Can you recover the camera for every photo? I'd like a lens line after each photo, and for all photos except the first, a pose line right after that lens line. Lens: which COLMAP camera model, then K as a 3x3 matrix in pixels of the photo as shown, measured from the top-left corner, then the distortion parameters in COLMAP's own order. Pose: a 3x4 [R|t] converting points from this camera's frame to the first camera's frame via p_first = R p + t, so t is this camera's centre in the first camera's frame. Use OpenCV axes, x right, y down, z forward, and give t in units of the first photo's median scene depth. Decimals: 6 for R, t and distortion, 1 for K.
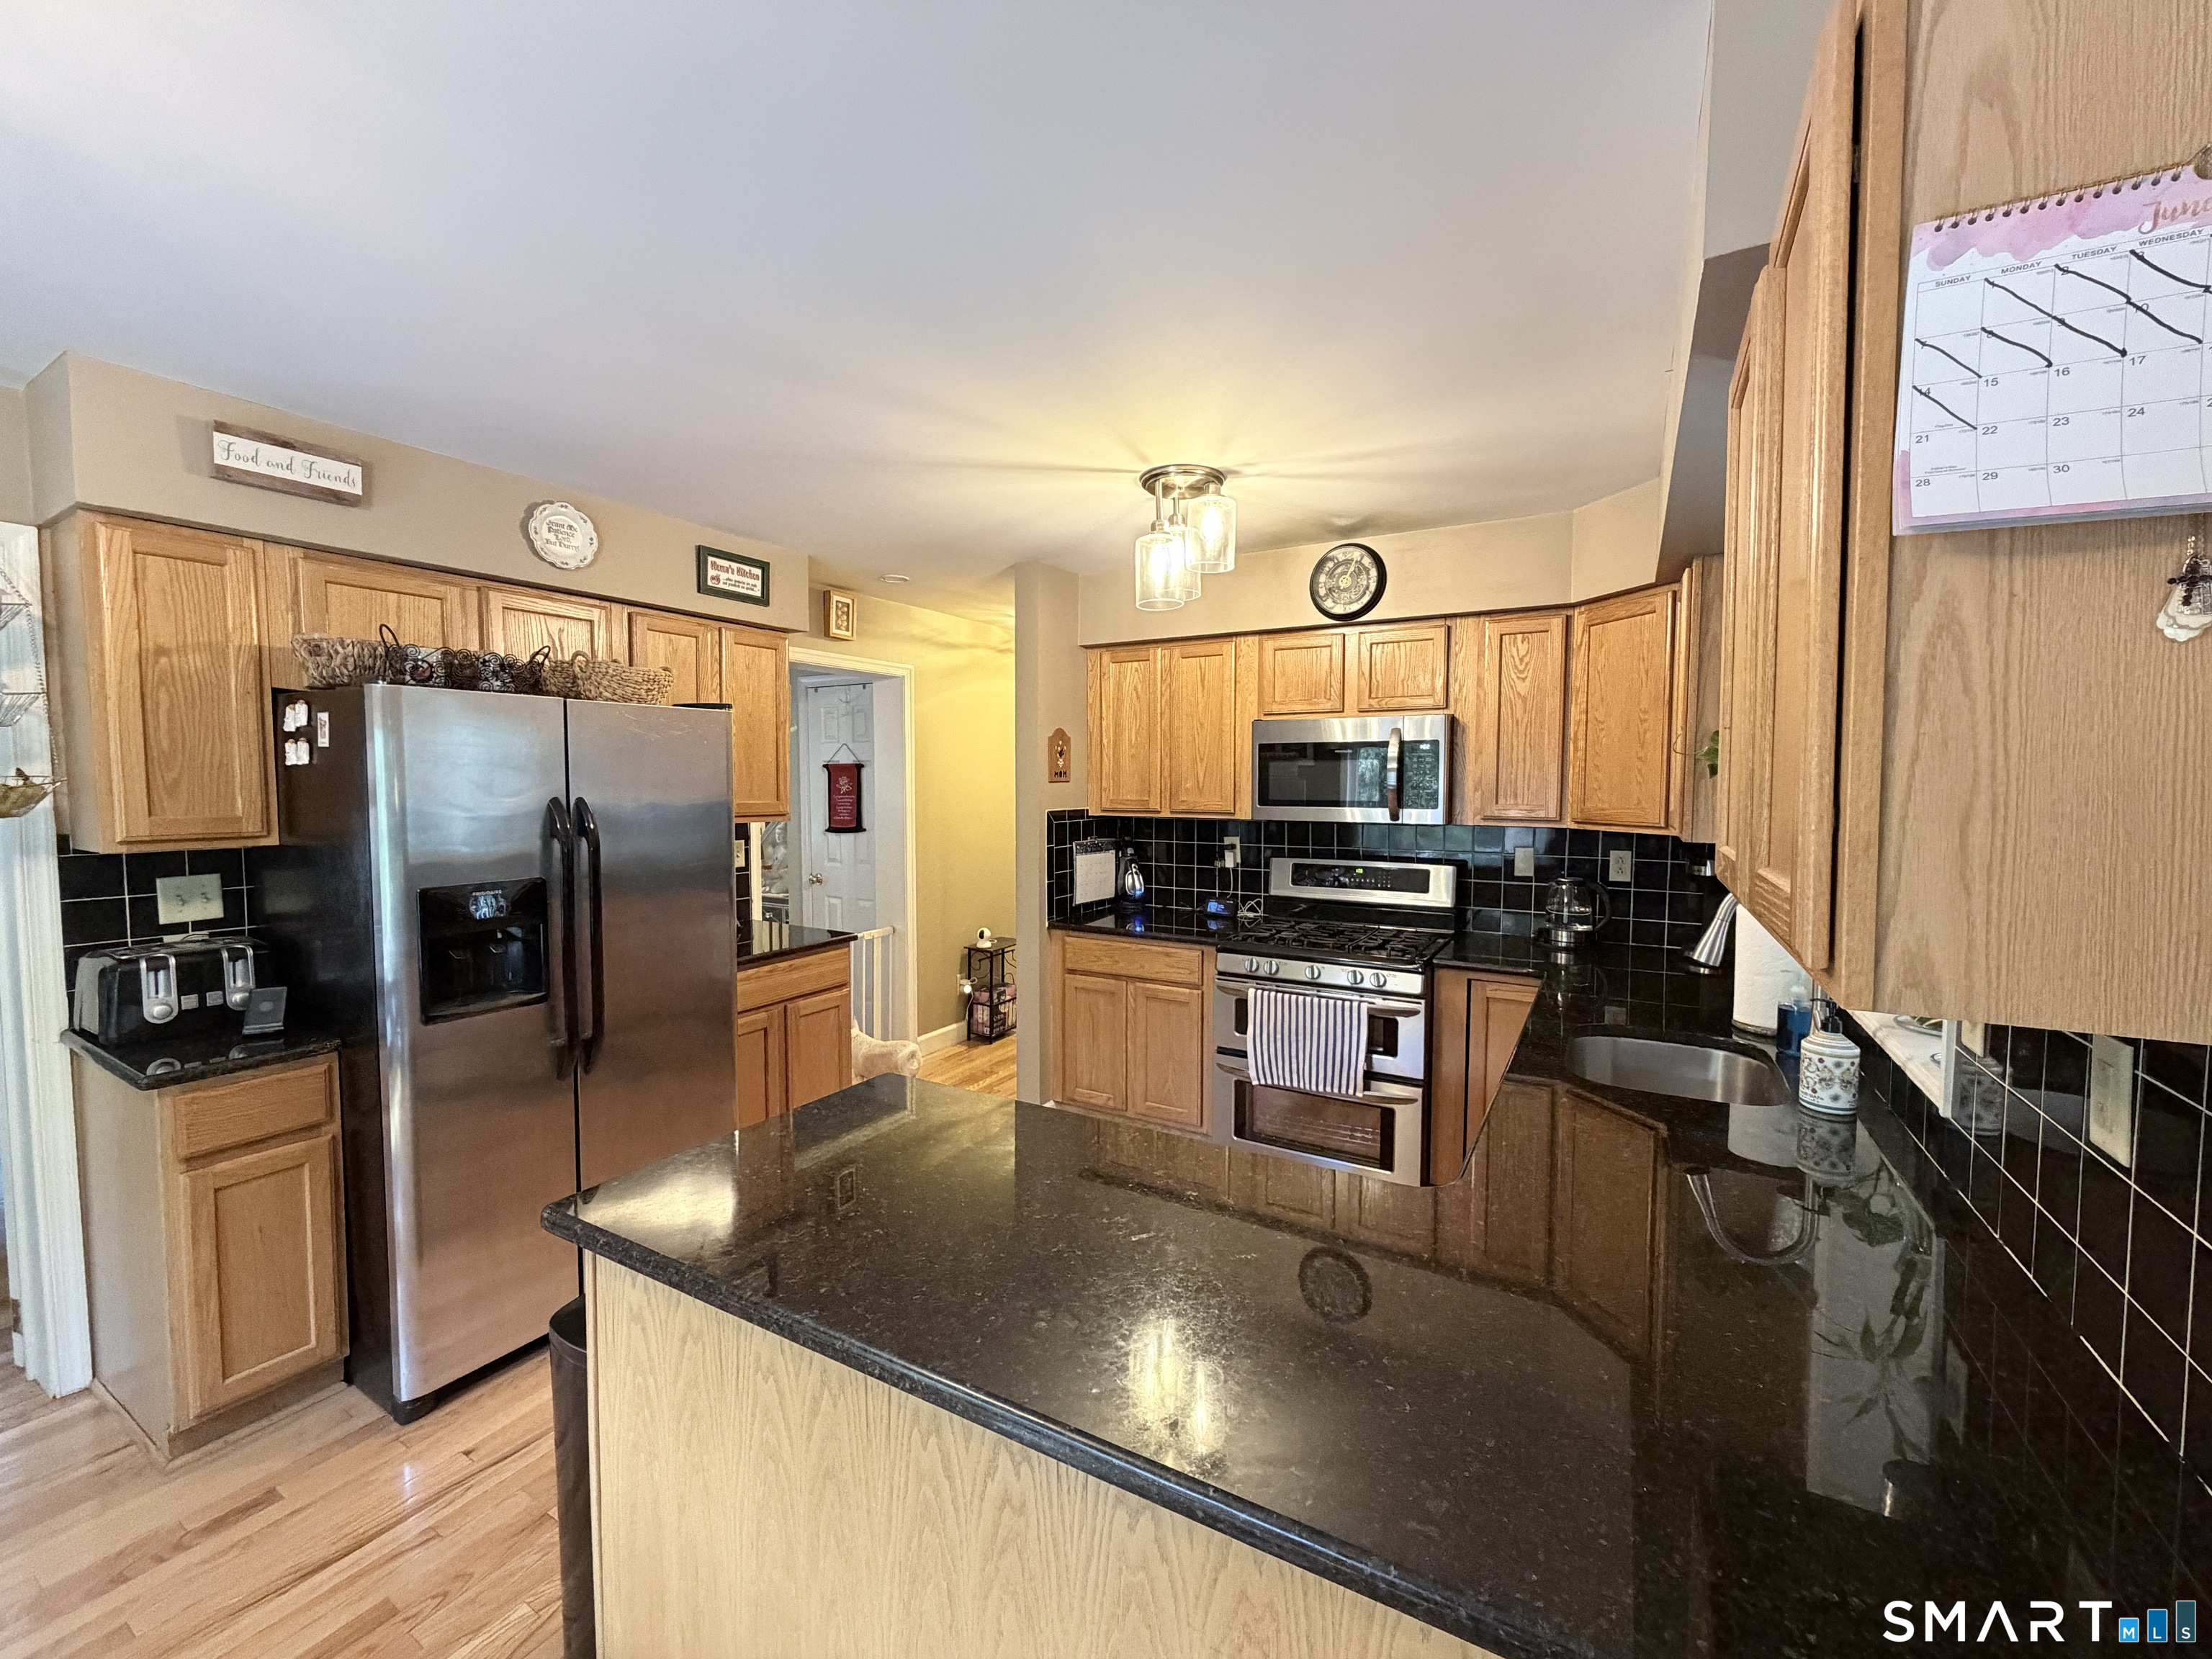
lens RADIAL K [[883.6, 0, 1106.0], [0, 883.6, 829.5], [0, 0, 1]] dist [0.000668, 0.000532]
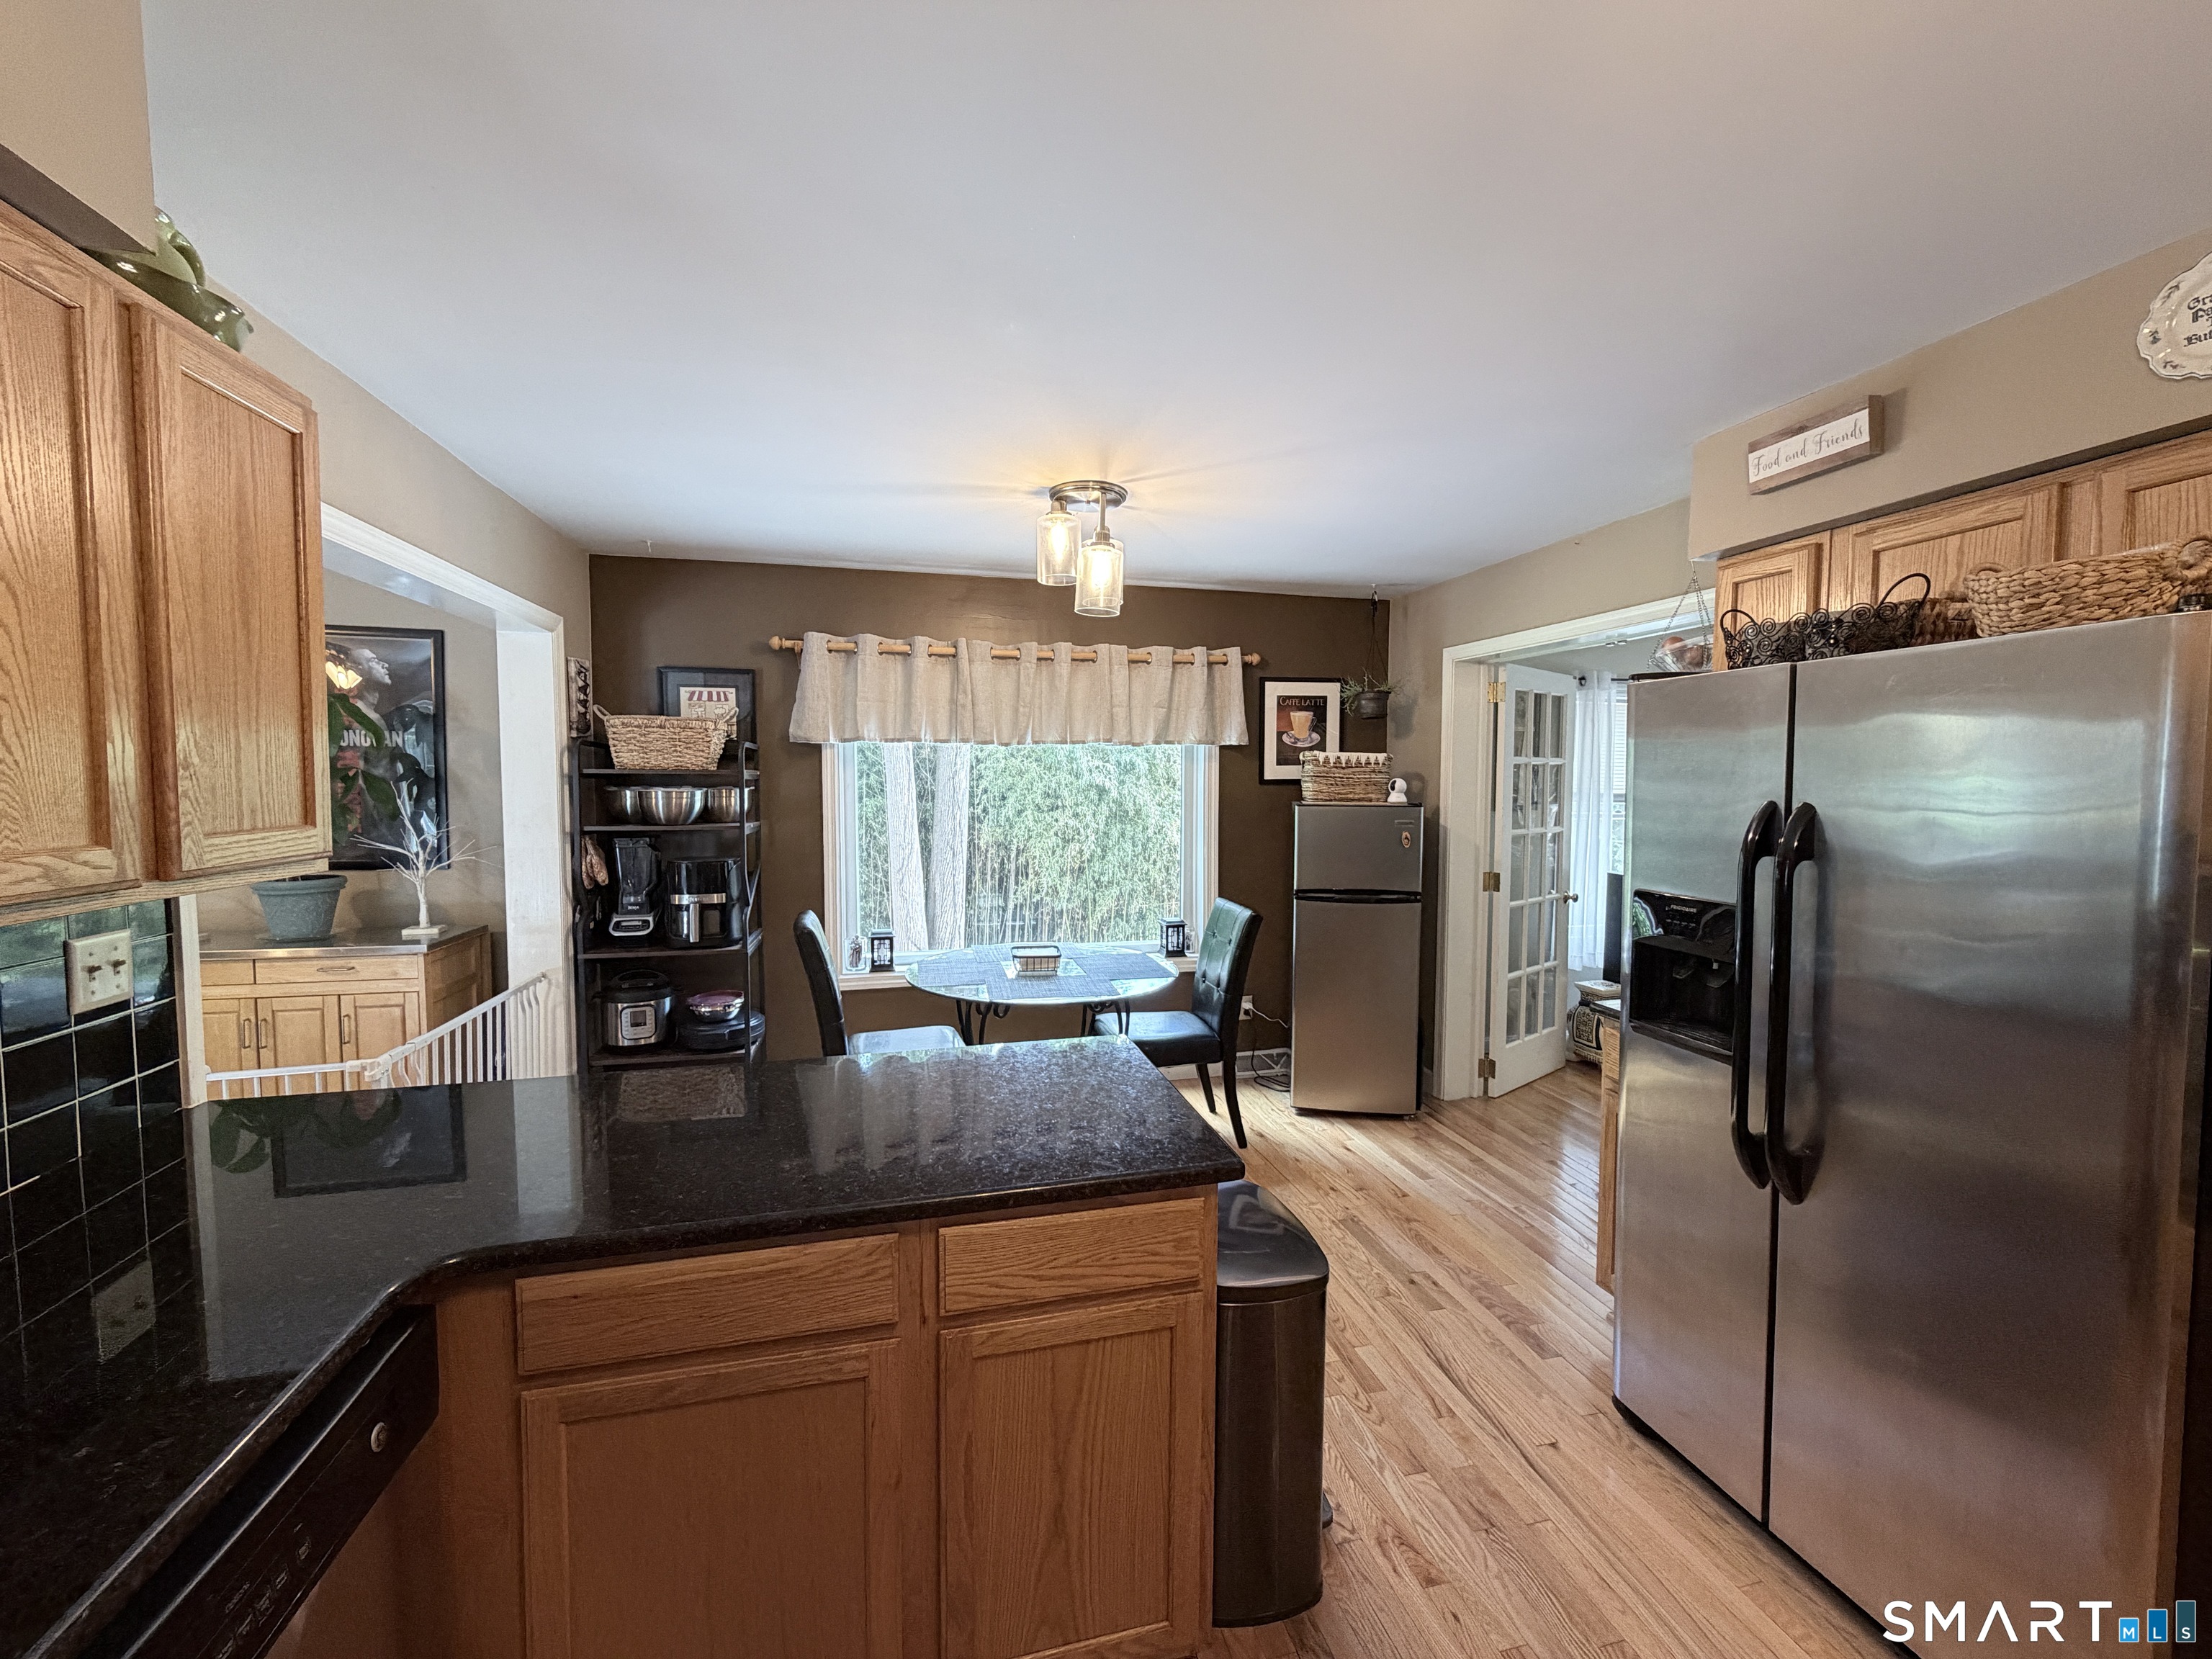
lens RADIAL K [[876.2, 0, 1112.7], [0, 876.2, 835.1], [0, 0, 1]] dist [-0.000439, -0.000147]
pose [[-0.713117, 0.042949, -0.699728, 0.283662], [-0.041941, 0.993720, 0.103738, -0.061662], [0.699789, 0.103325, -0.706838, 1.155599]]
